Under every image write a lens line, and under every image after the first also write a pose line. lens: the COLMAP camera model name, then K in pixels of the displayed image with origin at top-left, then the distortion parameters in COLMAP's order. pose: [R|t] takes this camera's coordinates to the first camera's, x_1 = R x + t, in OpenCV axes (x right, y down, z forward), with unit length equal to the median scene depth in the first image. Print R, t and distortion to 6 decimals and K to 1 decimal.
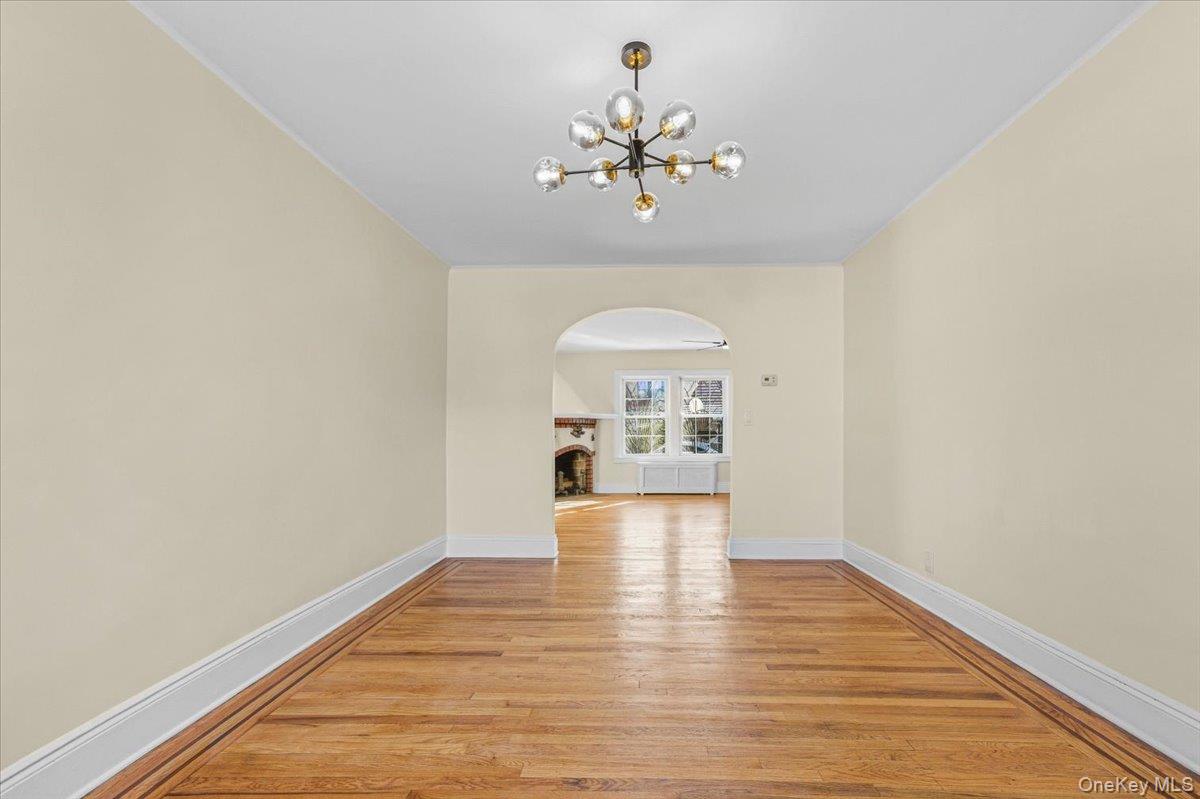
lens RADIAL K [[484.3, 0, 629.1], [0, 484.3, 442.1], [0, 0, 1]] dist [-0.001718, 0.001053]
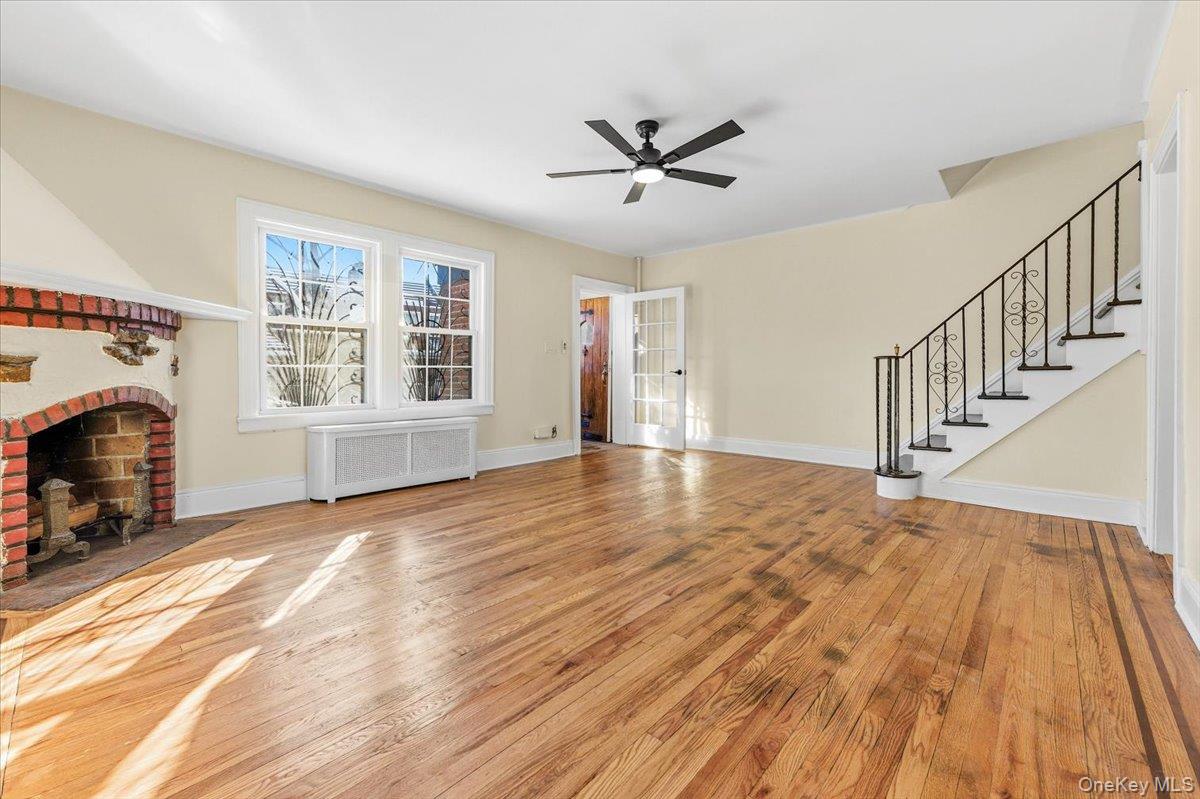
lens RADIAL K [[484.3, 0, 591.7], [0, 484.3, 378.2], [0, 0, 1]] dist [-0.001718, 0.001053]
pose [[0.674582, 0.000158, 0.738200, -0.131327], [0.003350, 0.999989, -0.003275, 0.001677], [-0.738193, 0.004682, 0.674574, 0.537460]]
